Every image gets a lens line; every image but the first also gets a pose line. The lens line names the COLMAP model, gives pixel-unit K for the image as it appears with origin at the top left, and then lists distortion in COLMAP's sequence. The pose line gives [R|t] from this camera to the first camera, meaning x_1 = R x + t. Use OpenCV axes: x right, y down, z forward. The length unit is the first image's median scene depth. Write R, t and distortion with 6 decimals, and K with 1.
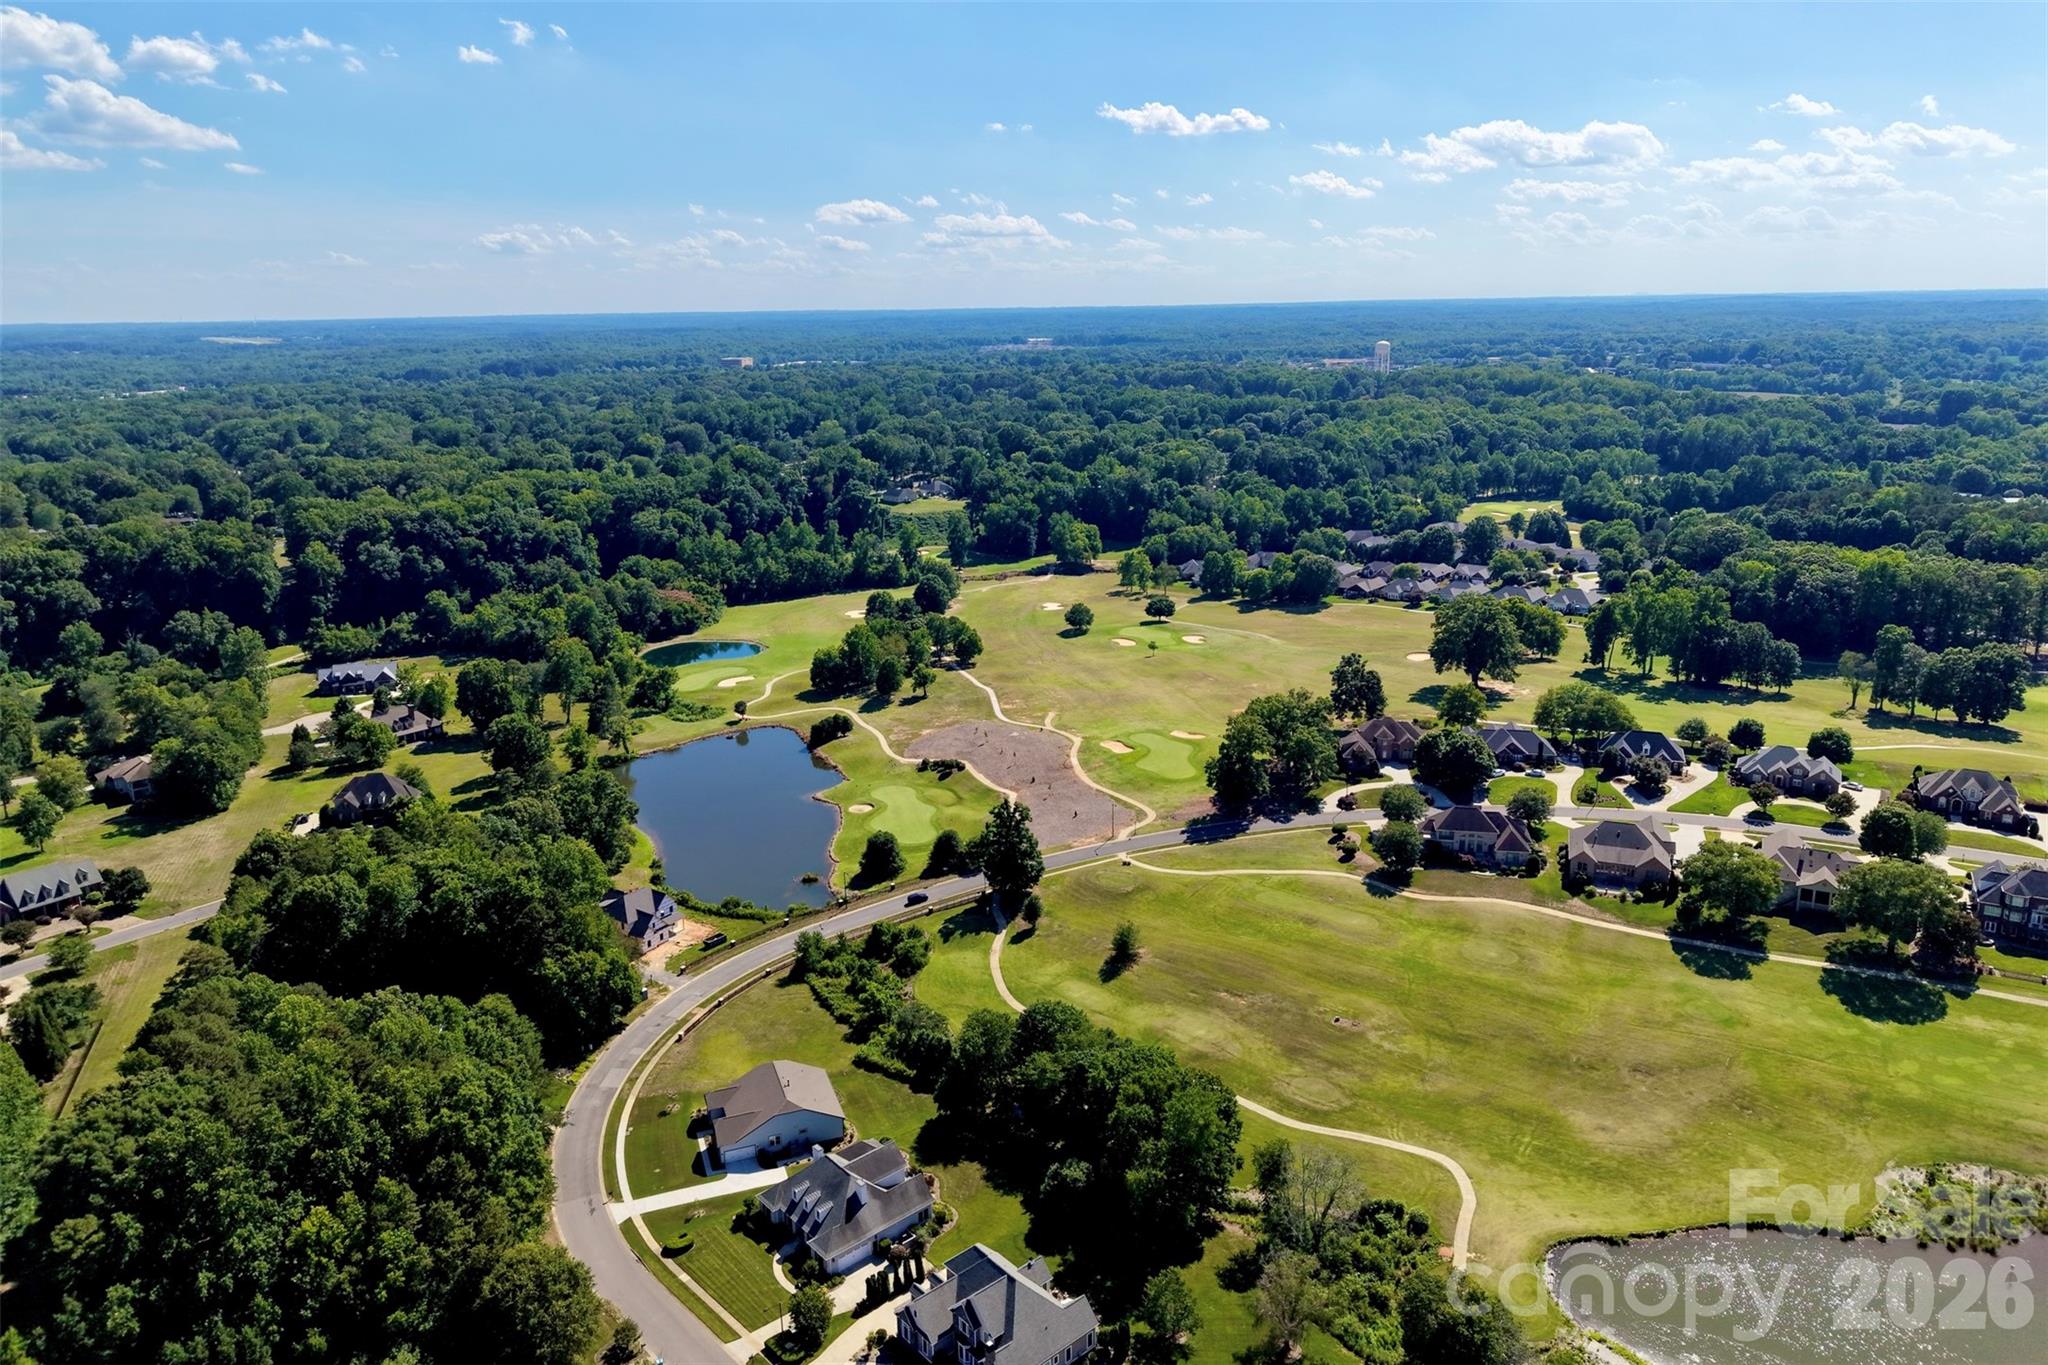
lens RADIAL K [[1322.3, 0, 1024.0], [0, 1322.3, 682.5], [0, 0, 1]] dist [0.095773, -0.159747]
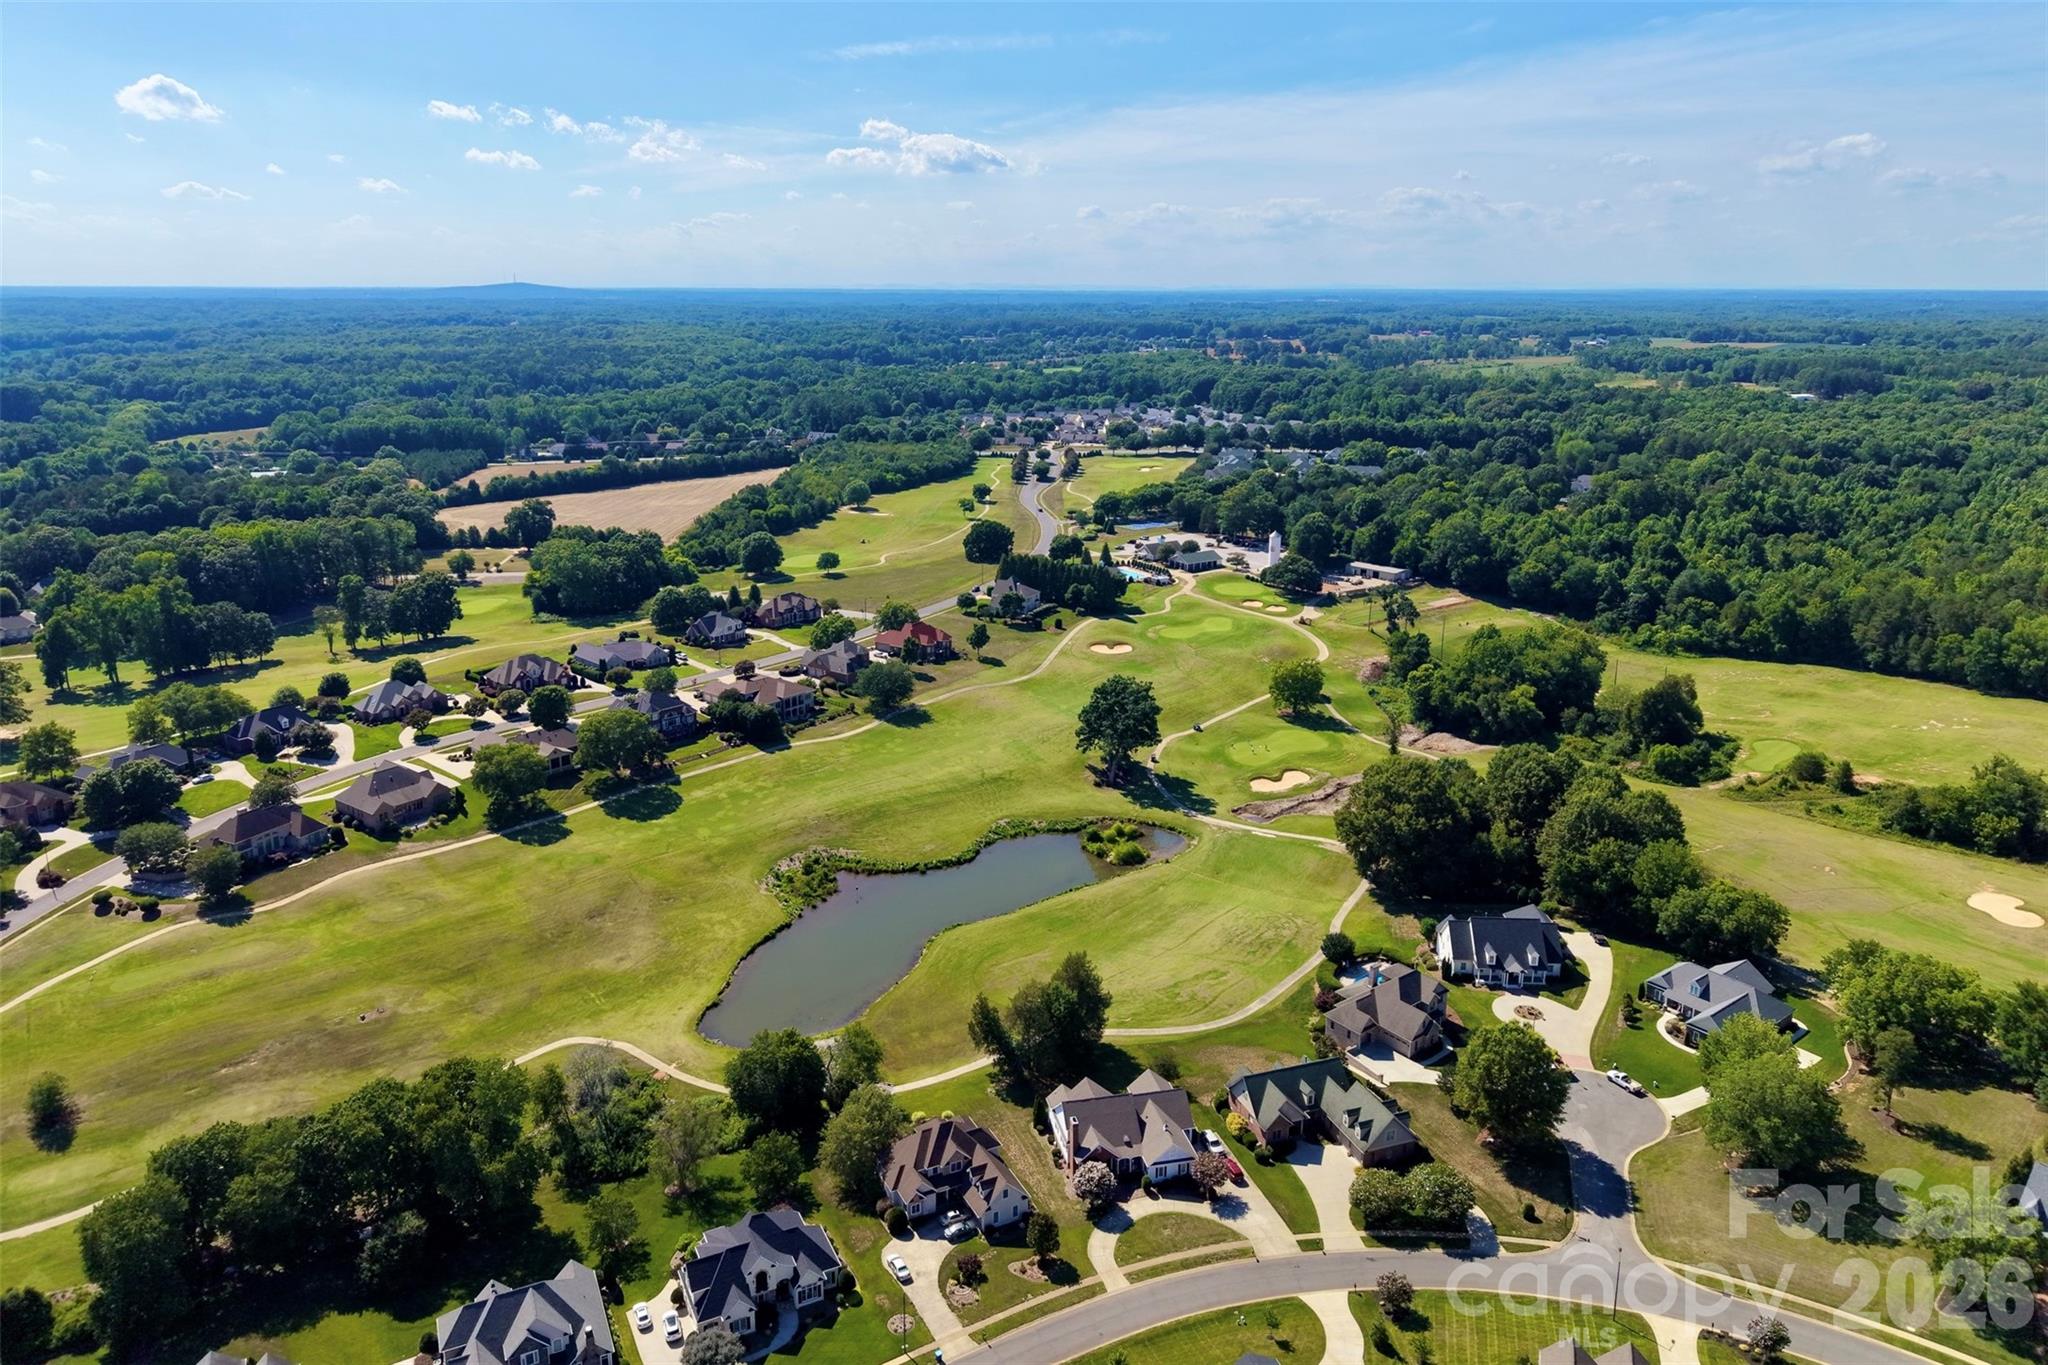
lens RADIAL K [[1322.3, 0, 1024.0], [0, 1322.3, 682.5], [0, 0, 1]] dist [0.095773, -0.159747]
pose [[0.229959, -0.252202, 0.939954, -0.417866], [0.249578, 0.948820, 0.193522, -0.041991], [-0.940654, 0.190089, 0.281134, 0.172454]]
